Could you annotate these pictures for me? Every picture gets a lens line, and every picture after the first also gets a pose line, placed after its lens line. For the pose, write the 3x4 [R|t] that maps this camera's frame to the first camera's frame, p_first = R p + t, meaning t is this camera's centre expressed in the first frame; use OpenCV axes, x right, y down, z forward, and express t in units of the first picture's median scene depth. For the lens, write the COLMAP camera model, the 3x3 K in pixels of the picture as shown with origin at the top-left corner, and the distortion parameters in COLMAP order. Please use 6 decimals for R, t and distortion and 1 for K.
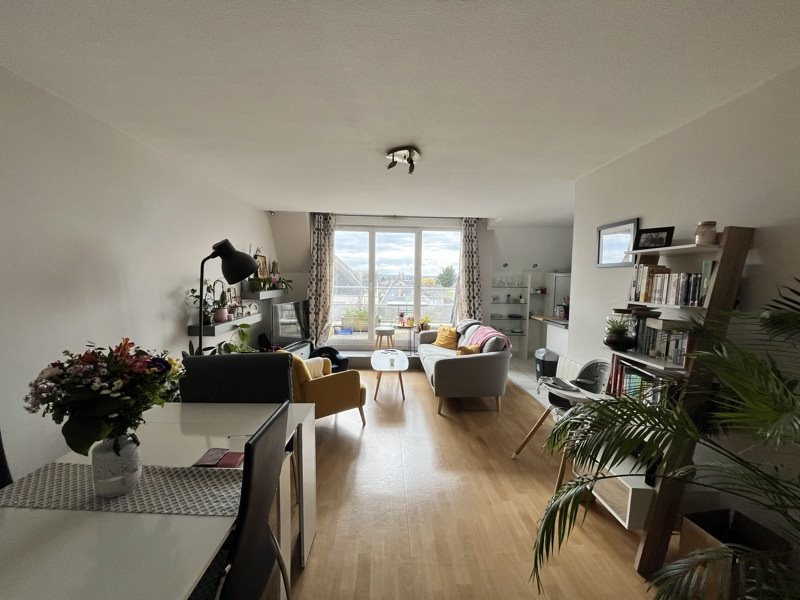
lens RADIAL K [[323.8, 0, 395.6], [0, 323.8, 302.0], [0, 0, 1]] dist [-0.002292, -0.000127]
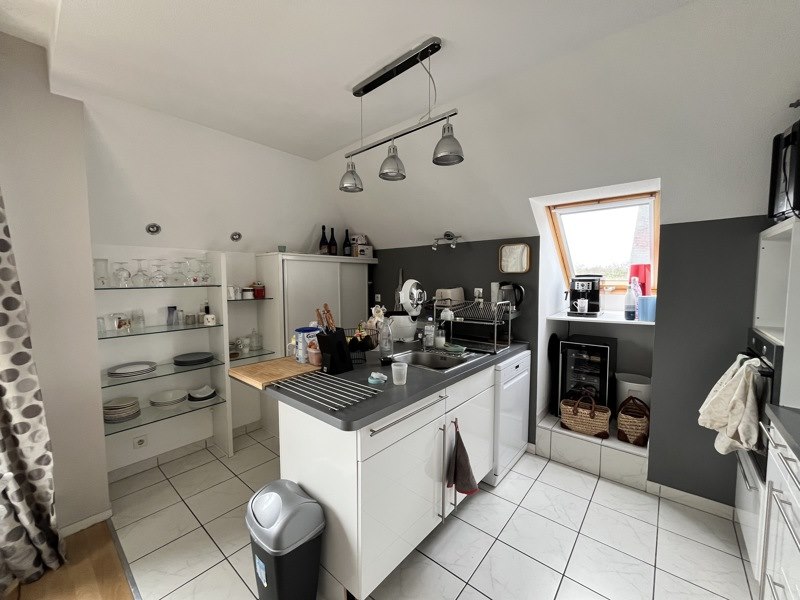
lens RADIAL K [[323.8, 0, 395.6], [0, 323.8, 298.9], [0, 0, 1]] dist [-0.002292, -0.000127]
pose [[0.678852, -0.068437, 0.731079, 0.251953], [0.066916, 0.997270, 0.031220, -0.026334], [-0.731220, 0.027727, 0.681578, 0.545819]]
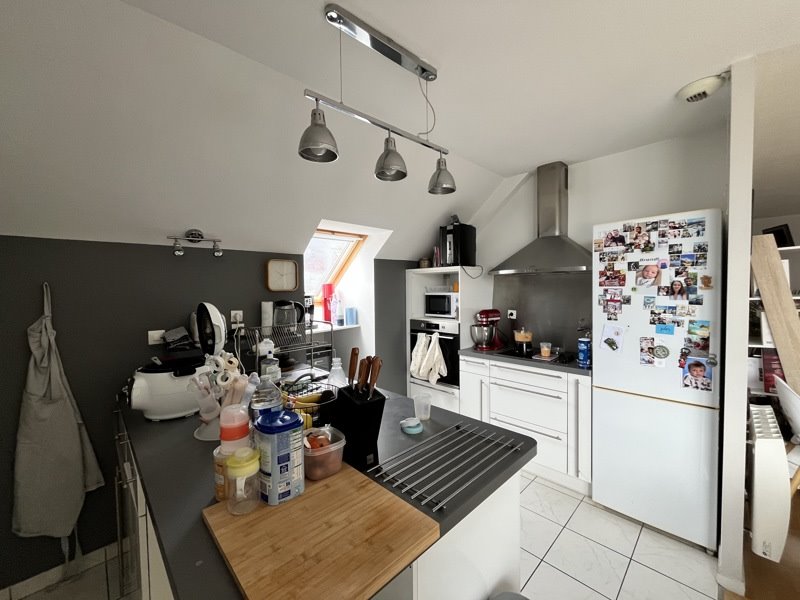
lens RADIAL K [[323.8, 0, 399.8], [0, 323.8, 299.0], [0, 0, 1]] dist [-0.002292, -0.000127]
pose [[-0.662055, -0.036752, 0.748553, 0.280529], [0.050579, 0.994329, 0.093554, -0.055082], [-0.747746, 0.099799, -0.656442, 0.858002]]
